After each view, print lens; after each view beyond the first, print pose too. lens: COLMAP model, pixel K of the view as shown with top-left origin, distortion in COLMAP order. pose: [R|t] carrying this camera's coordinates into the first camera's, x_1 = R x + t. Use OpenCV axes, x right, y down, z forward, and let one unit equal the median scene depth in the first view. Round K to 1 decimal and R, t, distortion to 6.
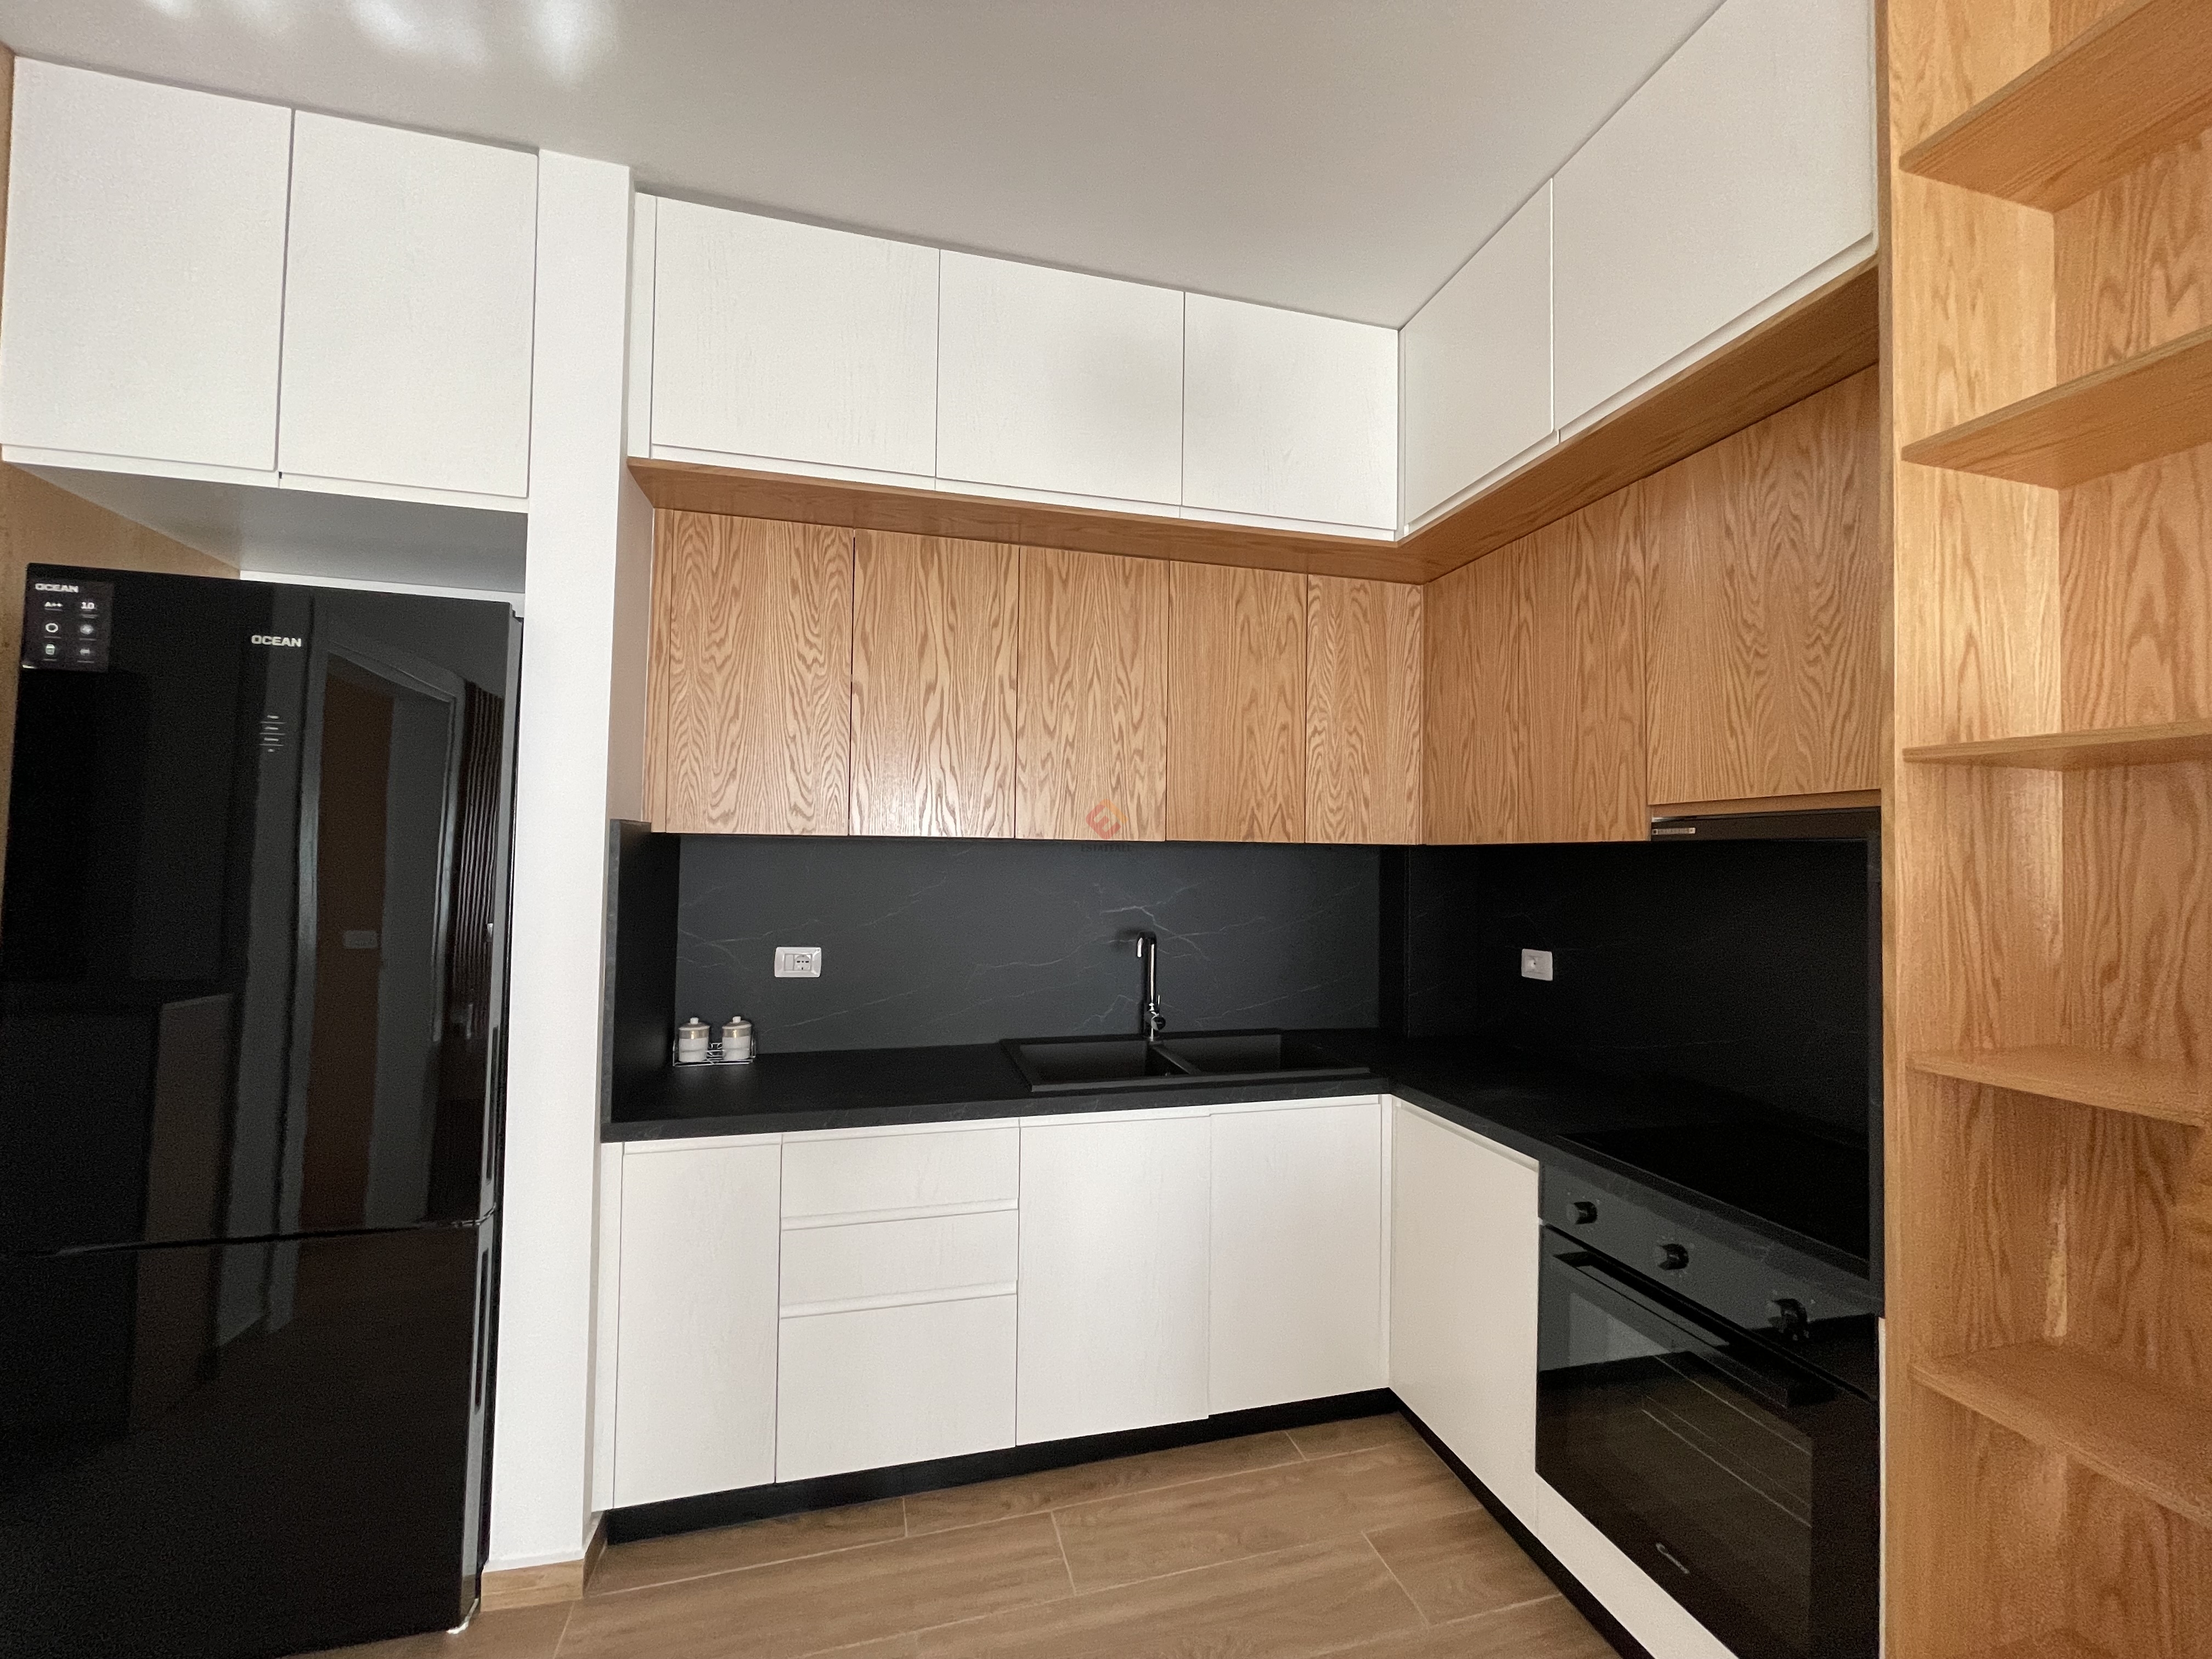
lens RADIAL K [[899.9, 0, 1097.6], [0, 899.9, 834.1], [0, 0, 1]] dist [-0.001078, 0.000585]
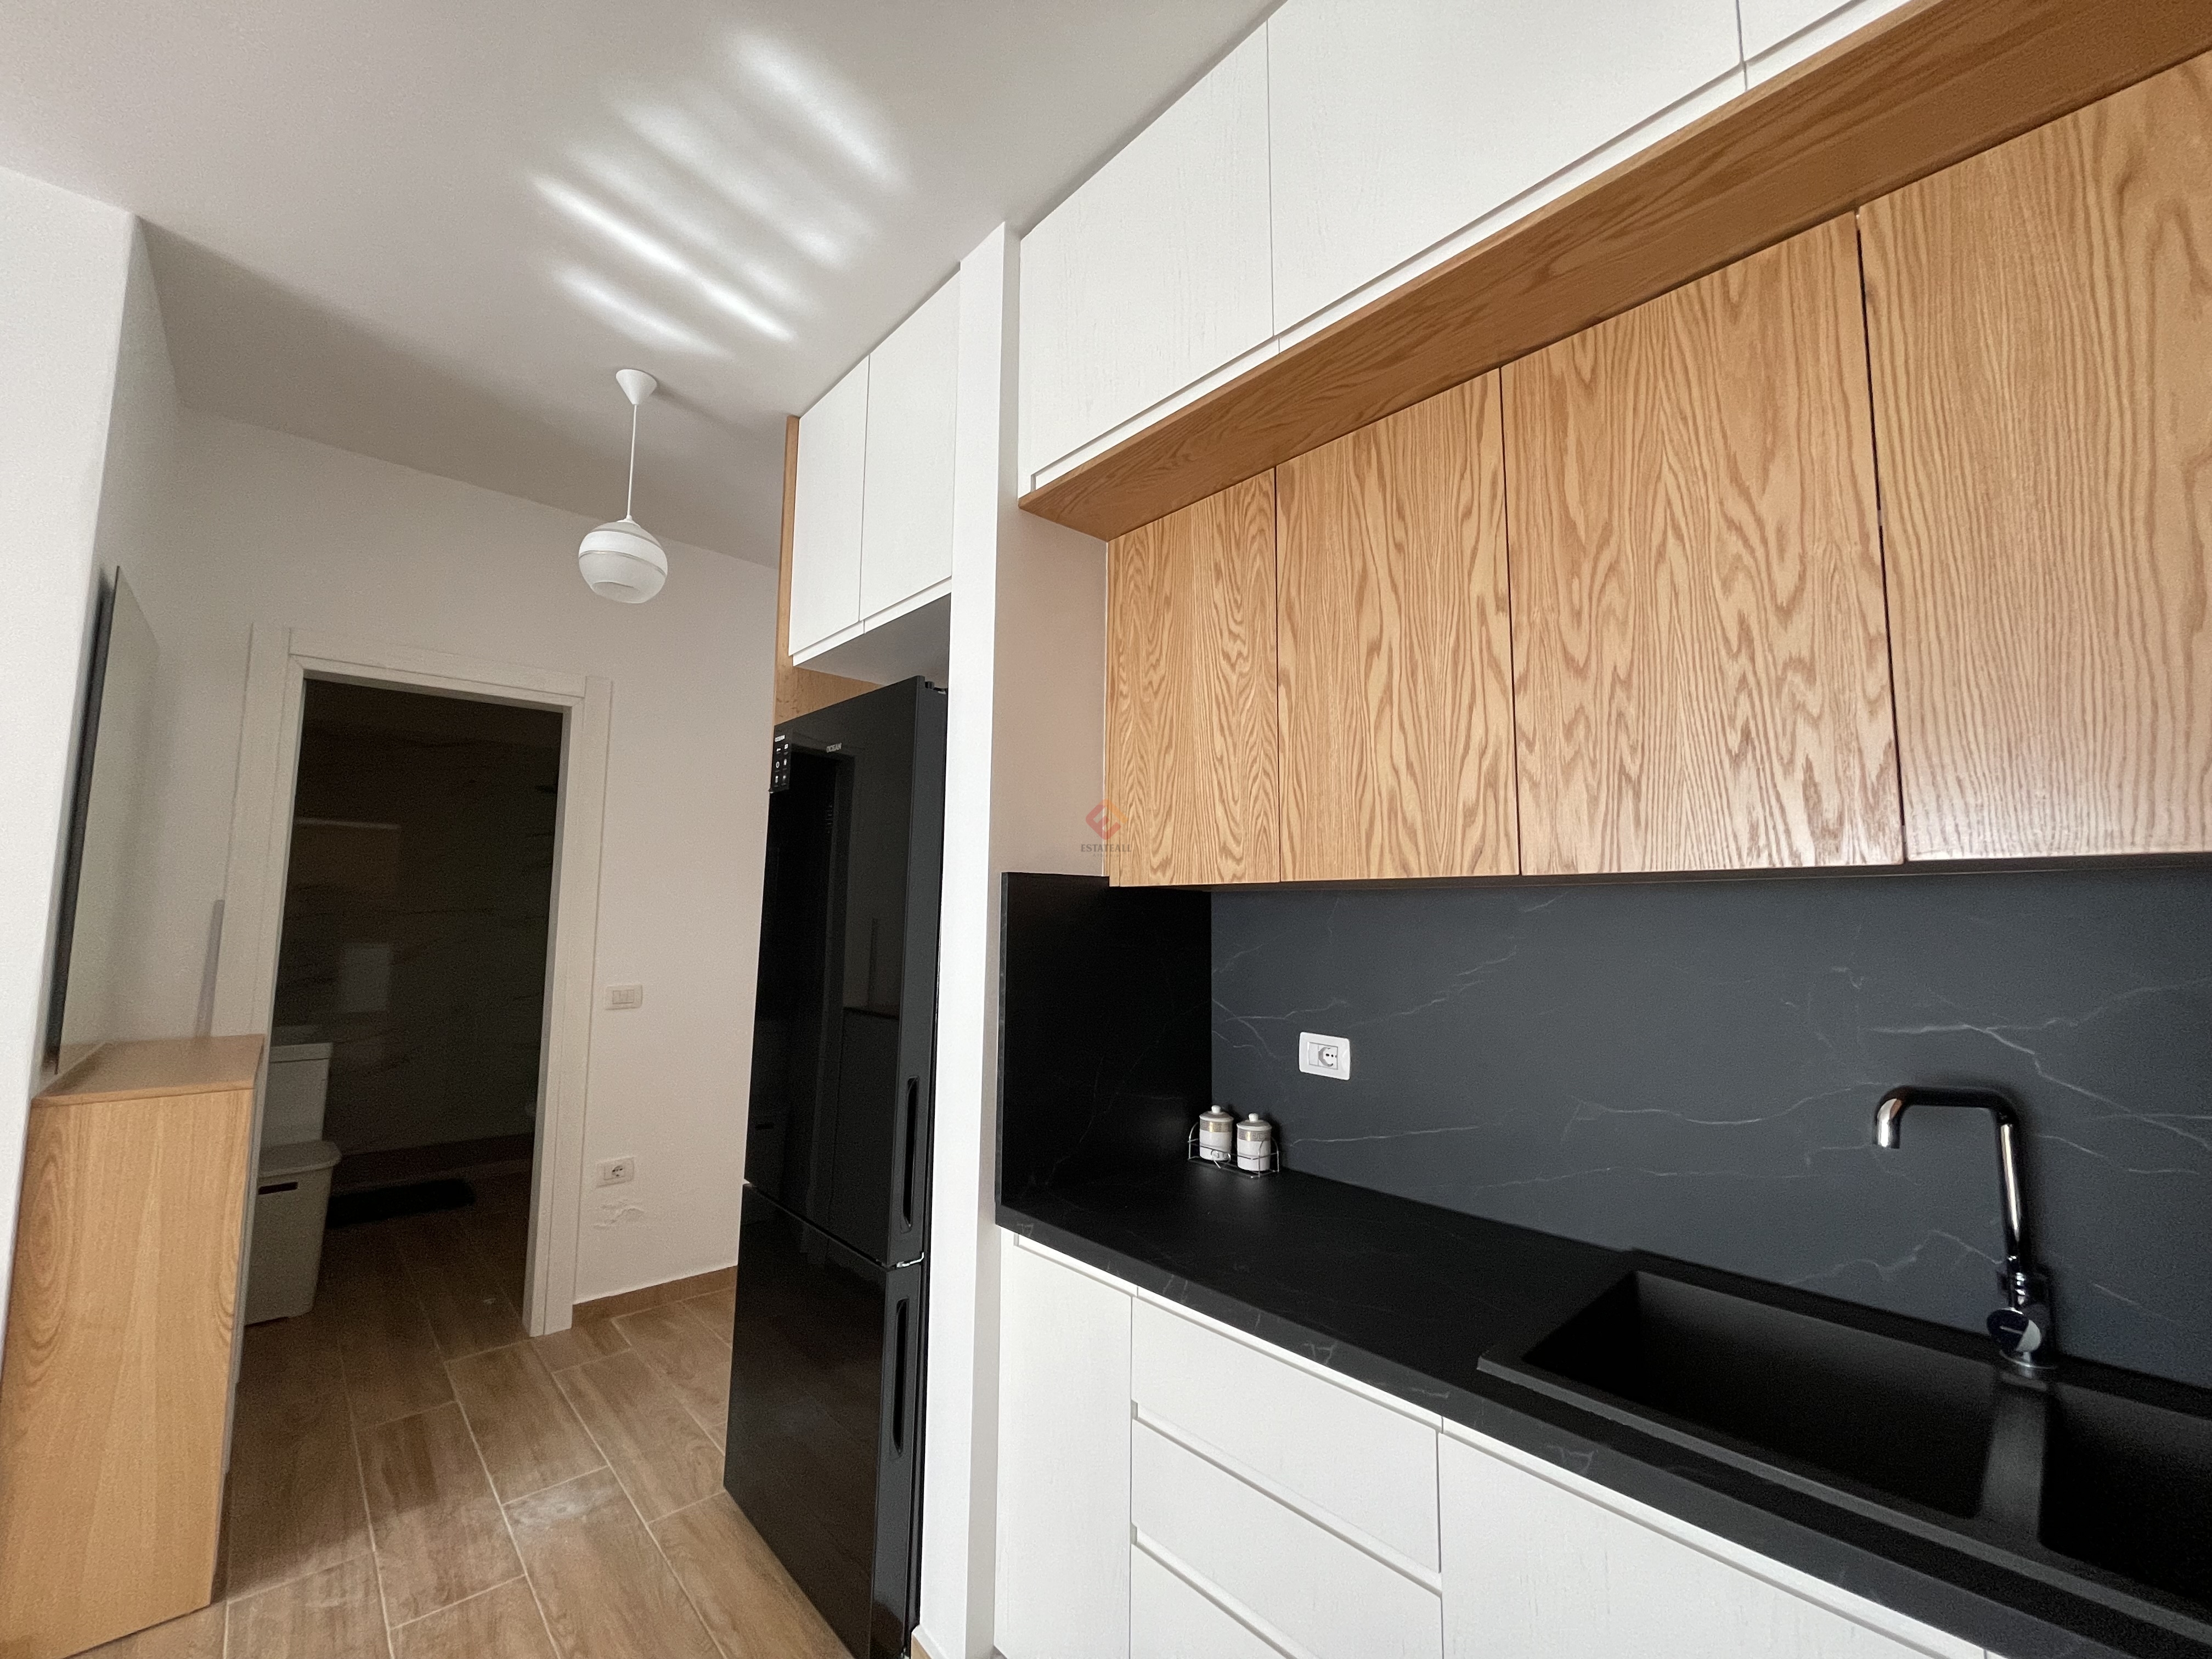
lens RADIAL K [[889.6, 0, 1103.3], [0, 889.6, 828.1], [0, 0, 1]] dist [-0.002685, -0.000158]
pose [[0.468020, -0.096335, -0.878451, 0.277585], [0.021440, 0.994986, -0.097692, 0.024774], [0.883458, 0.026888, 0.467739, 0.537752]]
